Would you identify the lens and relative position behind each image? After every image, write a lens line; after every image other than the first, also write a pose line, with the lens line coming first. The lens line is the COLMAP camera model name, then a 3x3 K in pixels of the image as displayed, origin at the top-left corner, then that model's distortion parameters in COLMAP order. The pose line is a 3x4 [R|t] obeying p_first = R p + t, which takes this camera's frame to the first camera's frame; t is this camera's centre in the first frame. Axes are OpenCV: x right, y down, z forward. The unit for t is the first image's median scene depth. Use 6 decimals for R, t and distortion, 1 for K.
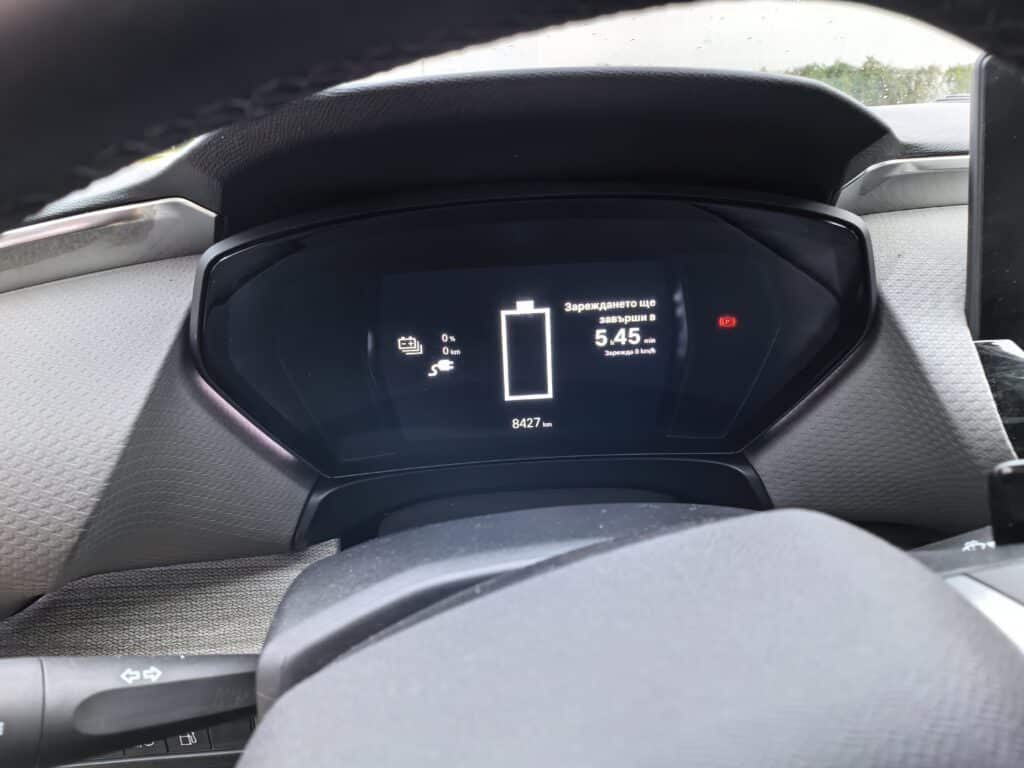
lens RADIAL K [[702.3, 0, 514.9], [0, 702.3, 385.9], [0, 0, 1]] dist [-0.032130, 0.000609]
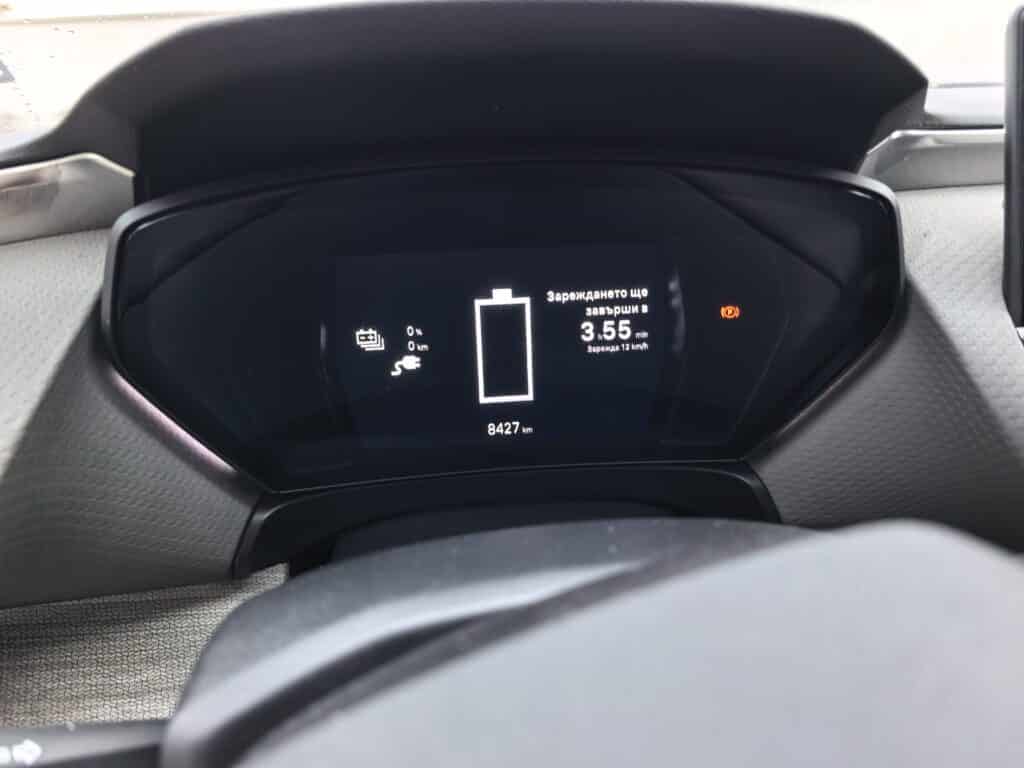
lens RADIAL K [[702.3, 0, 513.0], [0, 702.3, 387.0], [0, 0, 1]] dist [-0.032130, 0.000609]
pose [[0.998742, -0.003195, 0.050044, -0.016314], [0.004236, 0.999777, -0.020693, 0.020006], [-0.049967, 0.020879, 0.998533, 0.125177]]
